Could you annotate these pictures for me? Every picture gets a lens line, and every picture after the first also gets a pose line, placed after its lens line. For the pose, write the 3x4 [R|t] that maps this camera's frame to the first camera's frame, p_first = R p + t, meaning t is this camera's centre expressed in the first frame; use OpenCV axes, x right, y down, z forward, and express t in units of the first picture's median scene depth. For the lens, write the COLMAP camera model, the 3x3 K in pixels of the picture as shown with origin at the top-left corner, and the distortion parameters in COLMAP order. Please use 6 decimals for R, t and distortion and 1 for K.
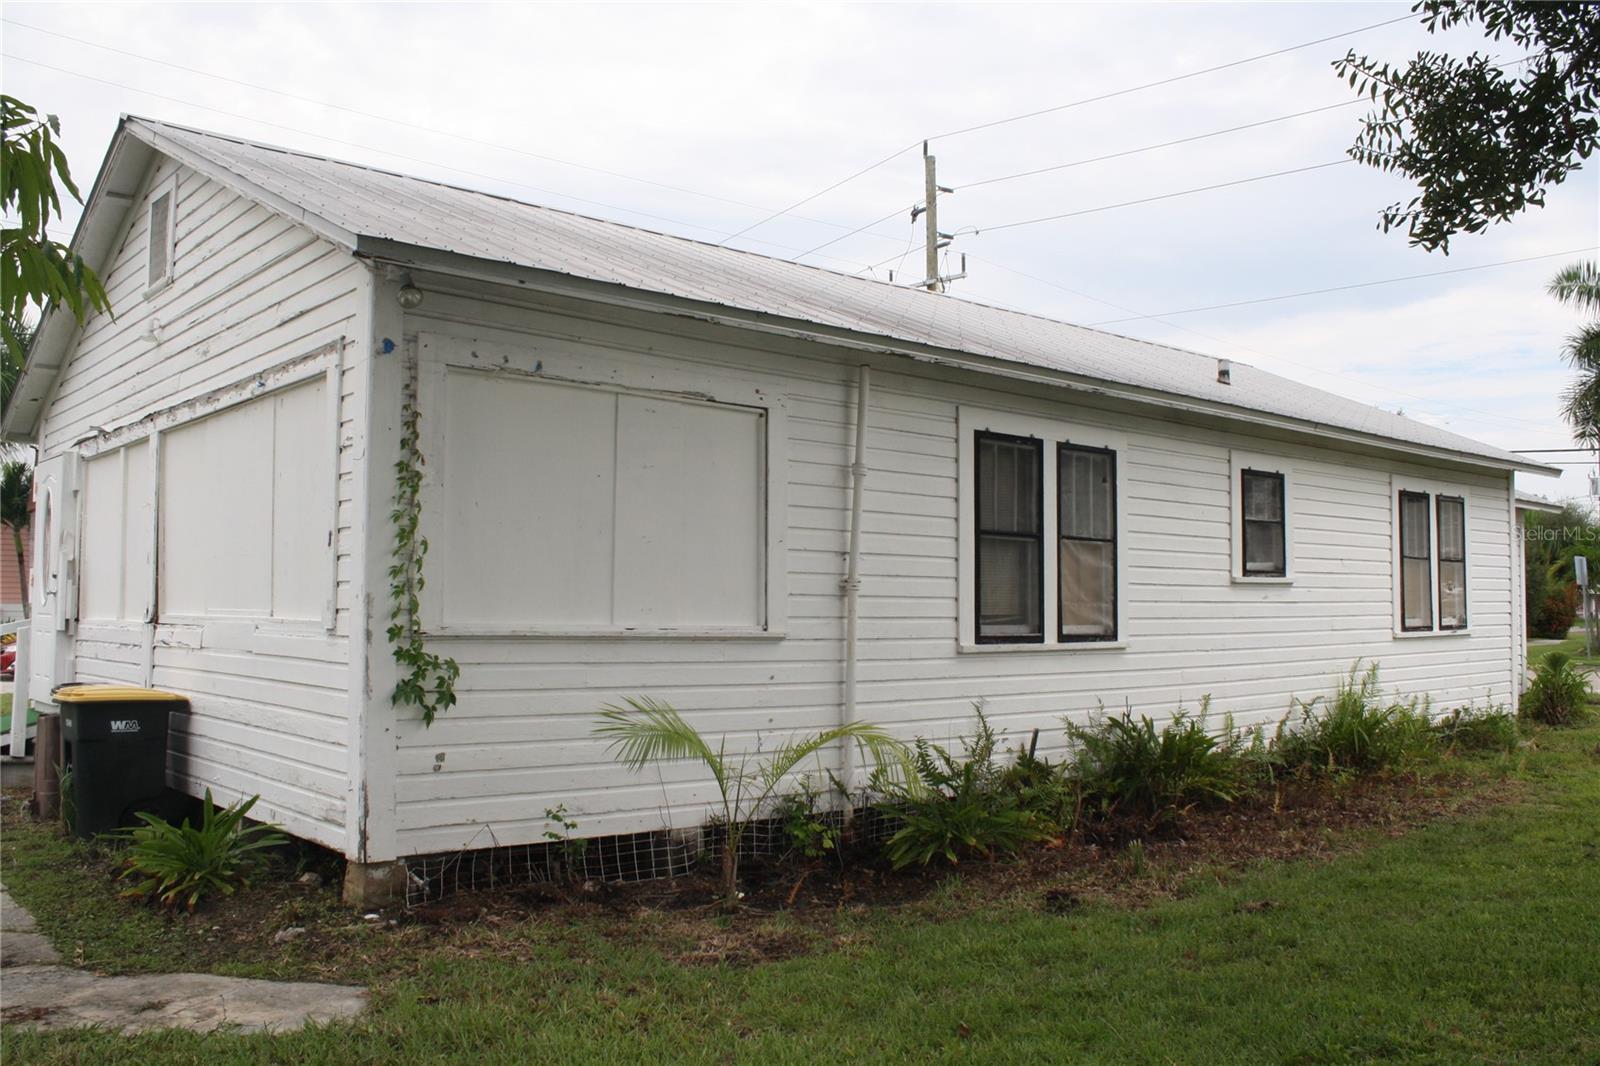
lens RADIAL K [[1362.4, 0, 798.4], [0, 1362.4, 523.3], [0, 0, 1]] dist [-0.174087, 0.177740]
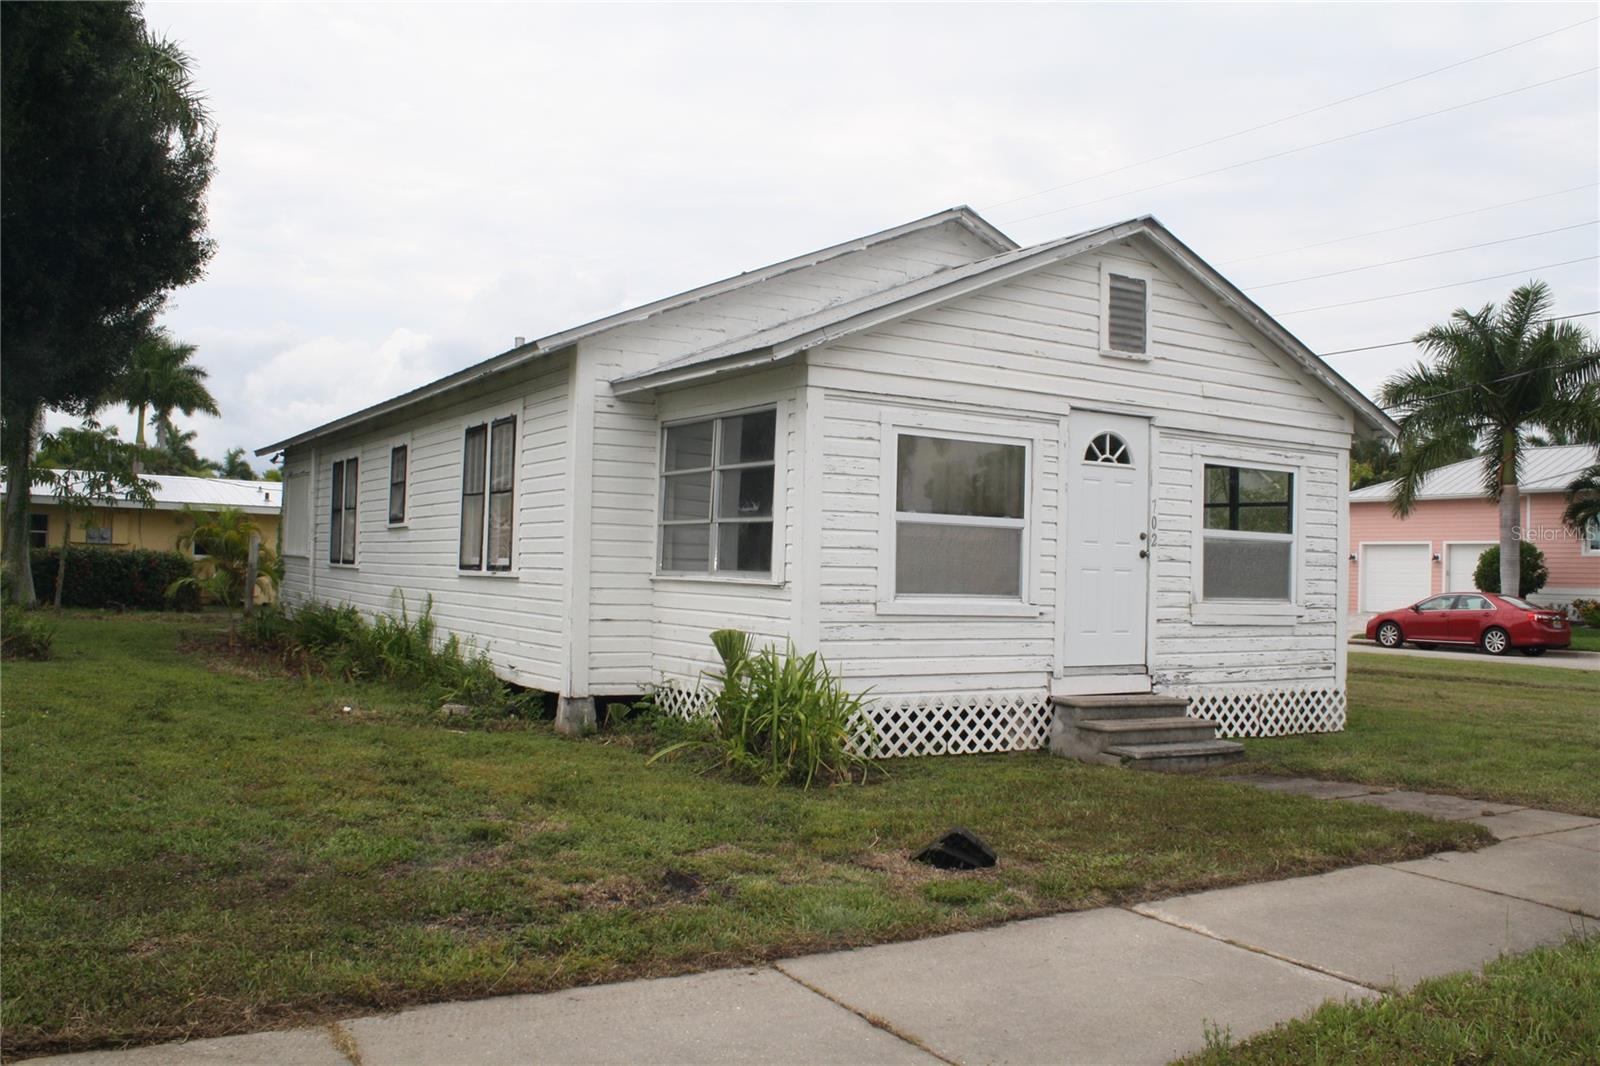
lens RADIAL K [[1362.4, 0, 798.4], [0, 1362.4, 523.3], [0, 0, 1]] dist [-0.174087, 0.177740]
pose [[-0.182194, -0.052705, -0.981849, 1.674057], [0.018868, 0.998191, -0.057083, 0.129948], [0.983082, -0.028926, -0.180870, 1.696854]]
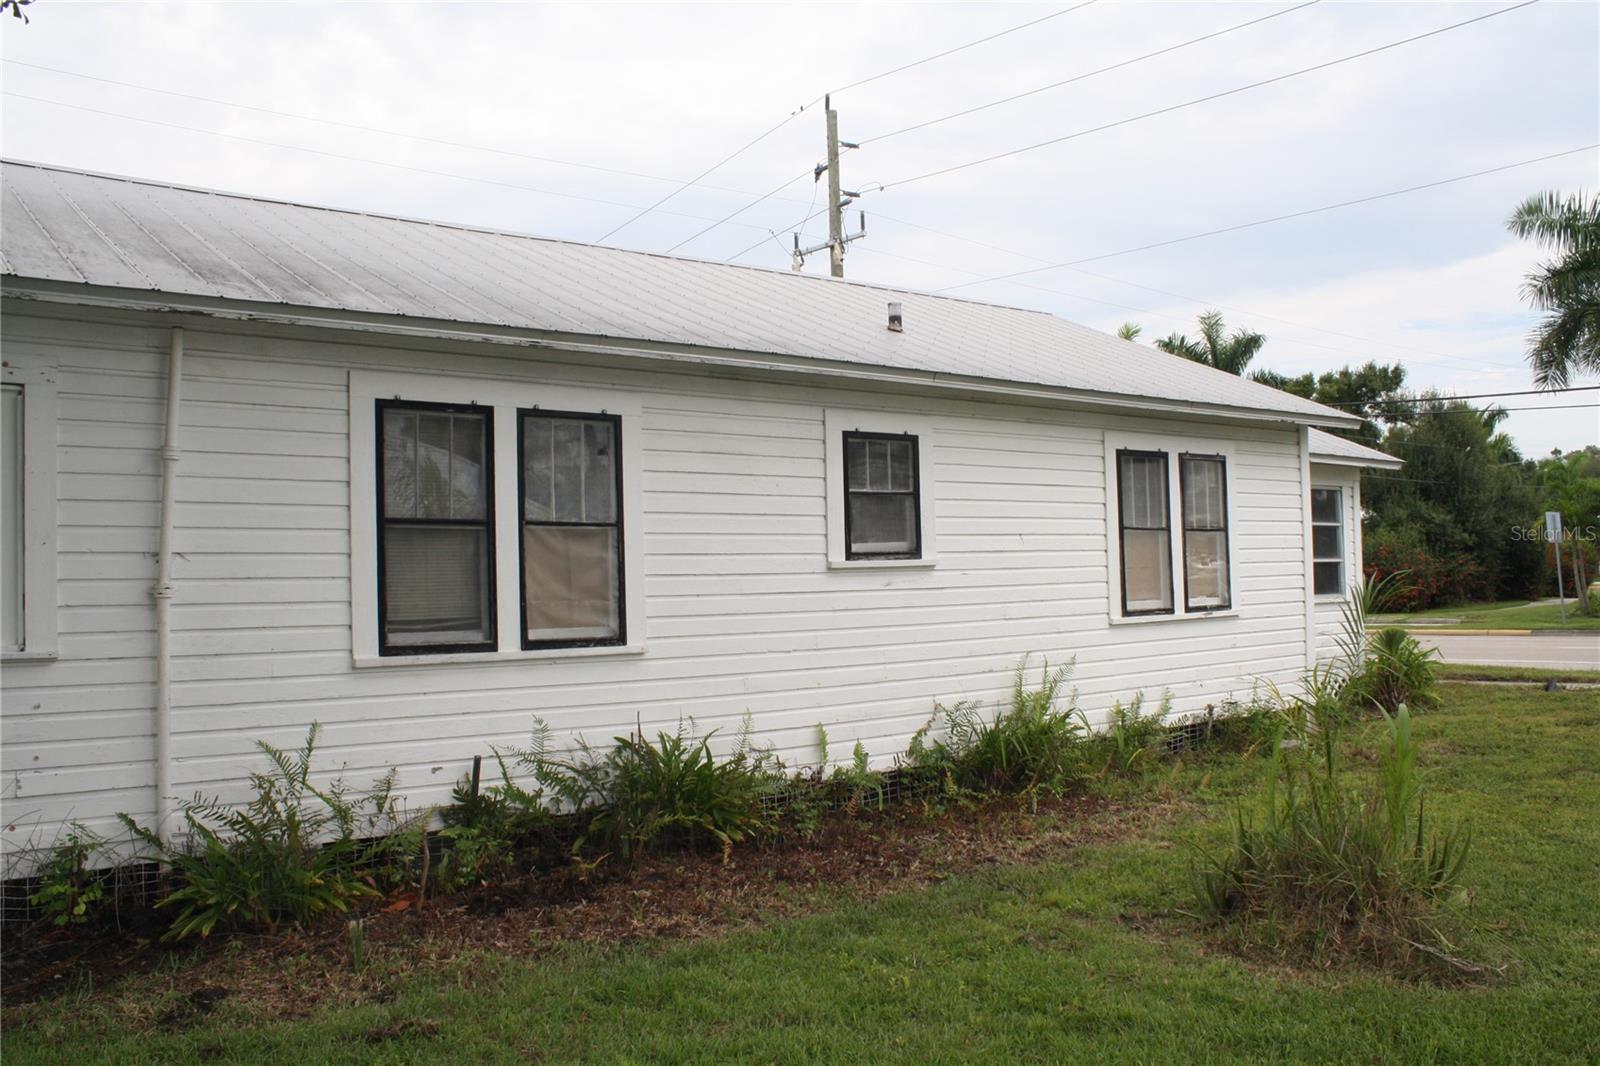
lens RADIAL K [[1362.4, 0, 798.4], [0, 1362.4, 523.3], [0, 0, 1]] dist [-0.174087, 0.177740]
pose [[0.998523, -0.030163, -0.045178, 0.341009], [0.030979, 0.999367, 0.017481, 0.000936], [0.044622, -0.018854, 0.998826, 0.154357]]
